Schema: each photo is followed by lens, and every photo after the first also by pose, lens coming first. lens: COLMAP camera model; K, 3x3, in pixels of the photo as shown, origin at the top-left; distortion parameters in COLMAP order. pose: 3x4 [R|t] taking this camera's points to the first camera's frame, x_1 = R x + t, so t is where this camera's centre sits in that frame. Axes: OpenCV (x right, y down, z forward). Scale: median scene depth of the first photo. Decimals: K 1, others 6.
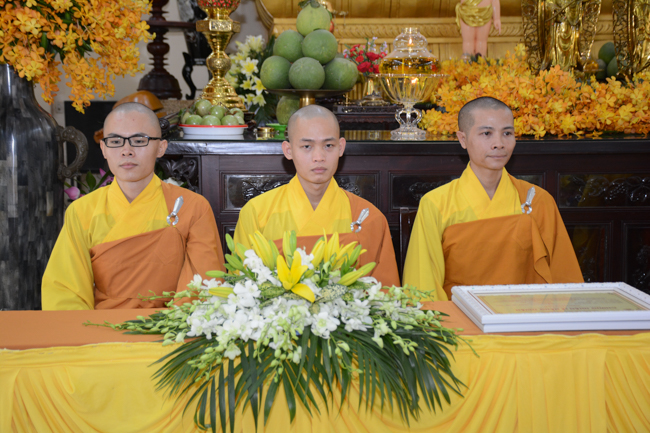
lens RADIAL K [[998.2, 0, 320.8], [0, 998.2, 217.8], [0, 0, 1]] dist [0.246867, 0.000000]
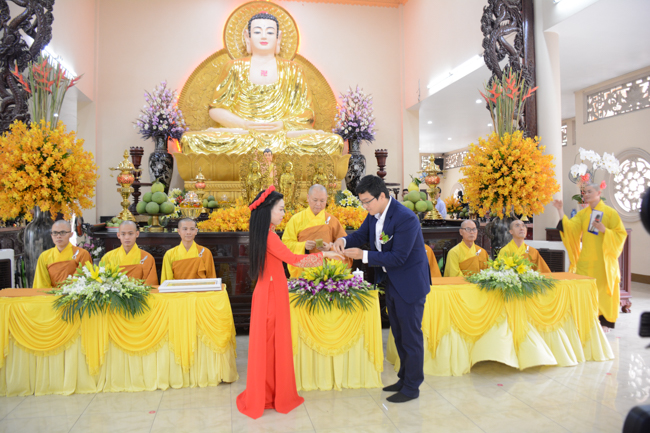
lens RADIAL K [[493.9, 0, 324.7], [0, 493.9, 216.7], [0, 0, 1]] dist [-0.131002, 0.066946]
pose [[0.992605, 0.000258, 0.121388, 0.402906], [0.012505, 0.994460, -0.104373, 0.033592], [-0.120742, 0.105119, 0.987102, -0.498169]]
